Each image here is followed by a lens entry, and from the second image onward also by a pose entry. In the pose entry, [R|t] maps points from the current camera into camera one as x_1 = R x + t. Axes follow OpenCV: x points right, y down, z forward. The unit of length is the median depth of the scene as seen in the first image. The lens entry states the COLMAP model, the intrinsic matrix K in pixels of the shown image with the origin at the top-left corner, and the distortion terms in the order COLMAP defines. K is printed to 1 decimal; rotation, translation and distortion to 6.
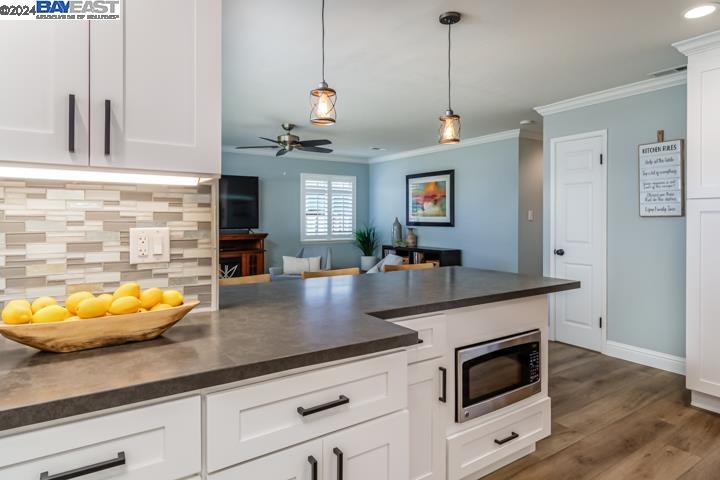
lens RADIAL K [[421.6, 0, 357.7], [0, 421.6, 215.7], [0, 0, 1]] dist [-0.000388, -0.000257]
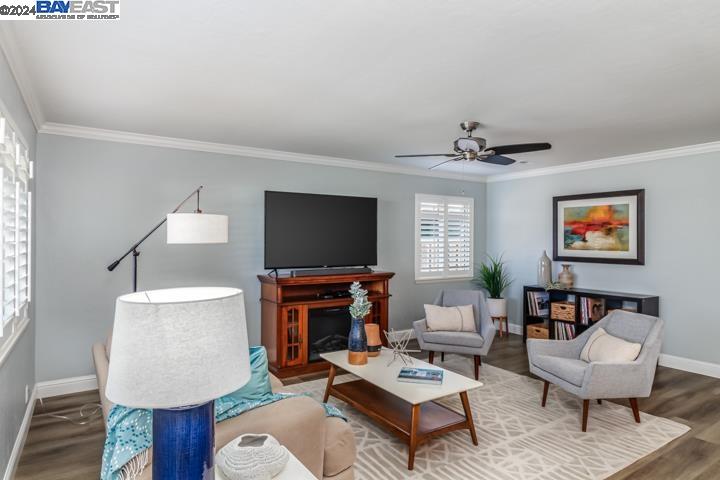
lens RADIAL K [[428.3, 0, 356.0], [0, 428.3, 239.5], [0, 0, 1]] dist [-0.002226, -0.000480]
pose [[0.999909, 0.003669, -0.012979, -0.262032], [-0.003645, 0.999992, 0.001895, -0.018111], [0.012986, -0.001848, 0.999914, 0.217939]]
